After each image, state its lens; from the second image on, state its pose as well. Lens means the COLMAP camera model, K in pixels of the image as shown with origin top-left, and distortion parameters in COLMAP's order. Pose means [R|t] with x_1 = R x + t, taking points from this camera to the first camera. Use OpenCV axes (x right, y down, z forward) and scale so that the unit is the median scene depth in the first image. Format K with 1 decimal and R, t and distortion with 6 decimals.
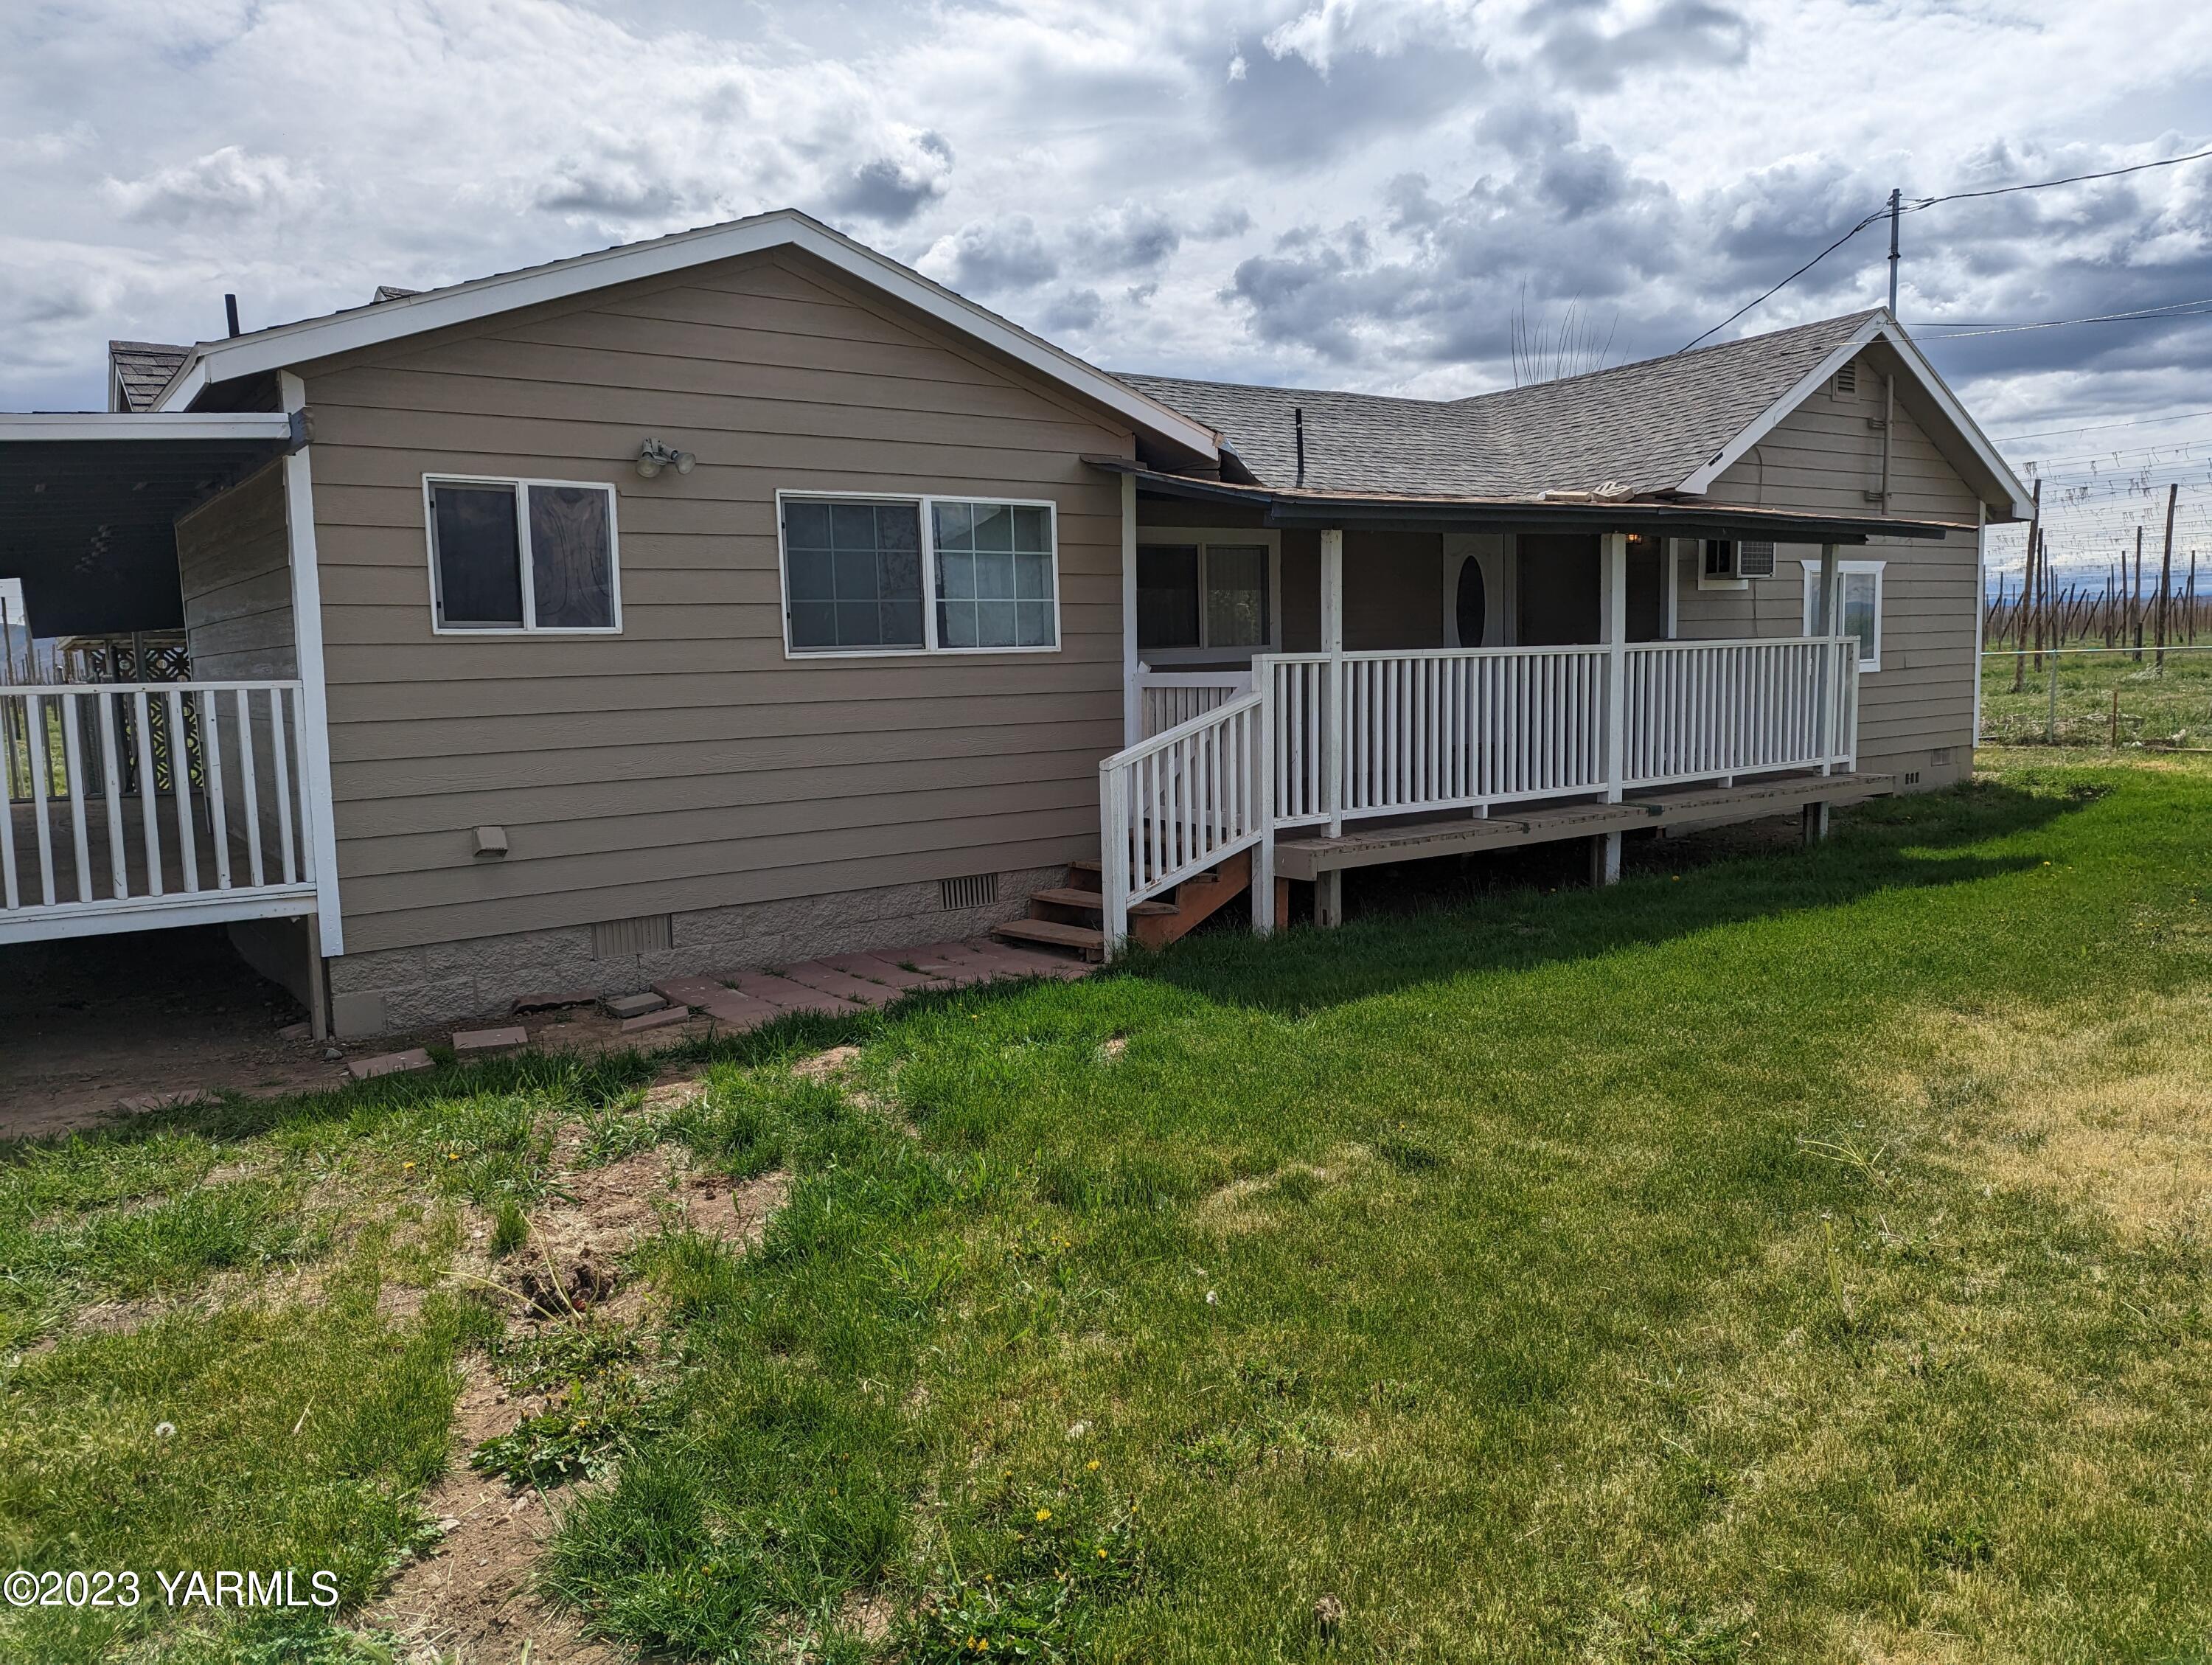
lens RADIAL K [[1546.9, 0, 1094.2], [0, 1546.9, 835.2], [0, 0, 1]] dist [0.011363, -0.005585]
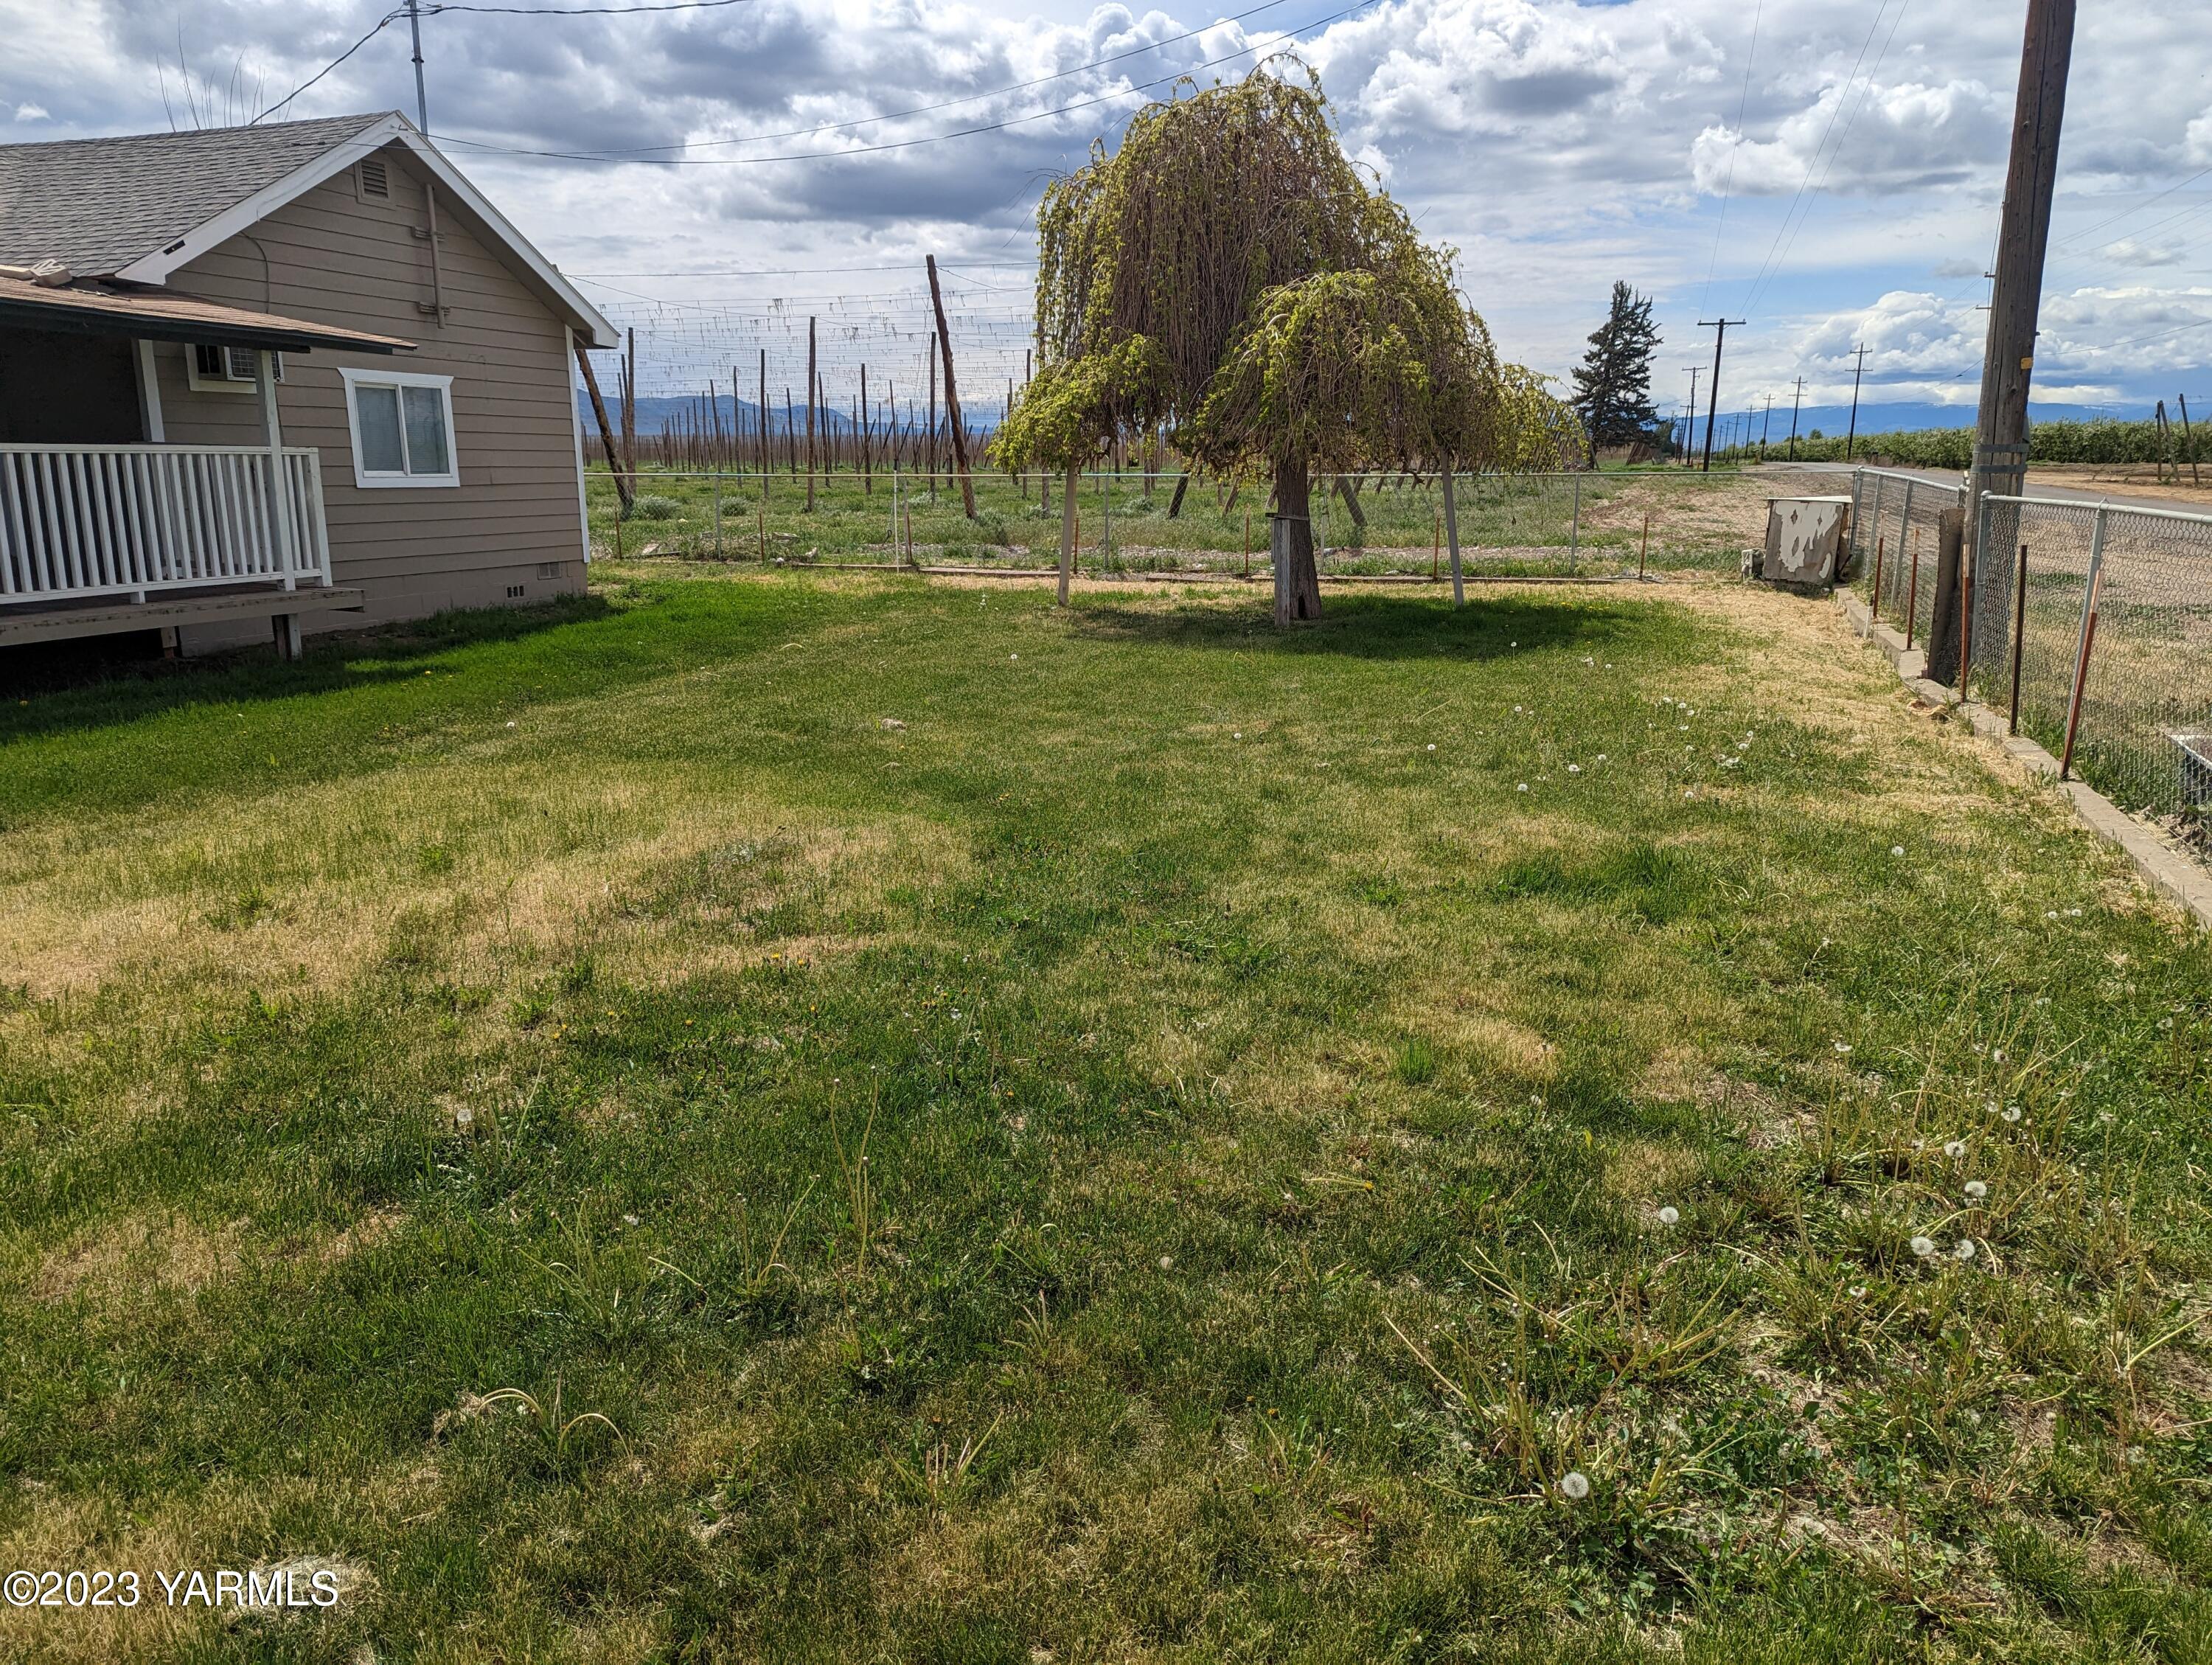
lens RADIAL K [[1546.9, 0, 1101.4], [0, 1546.9, 828.9], [0, 0, 1]] dist [0.011363, -0.005585]
pose [[0.836112, -0.082932, 0.542254, 0.279727], [0.018503, 0.992207, 0.123218, 0.000617], [-0.548247, -0.092991, 0.831131, -0.102298]]
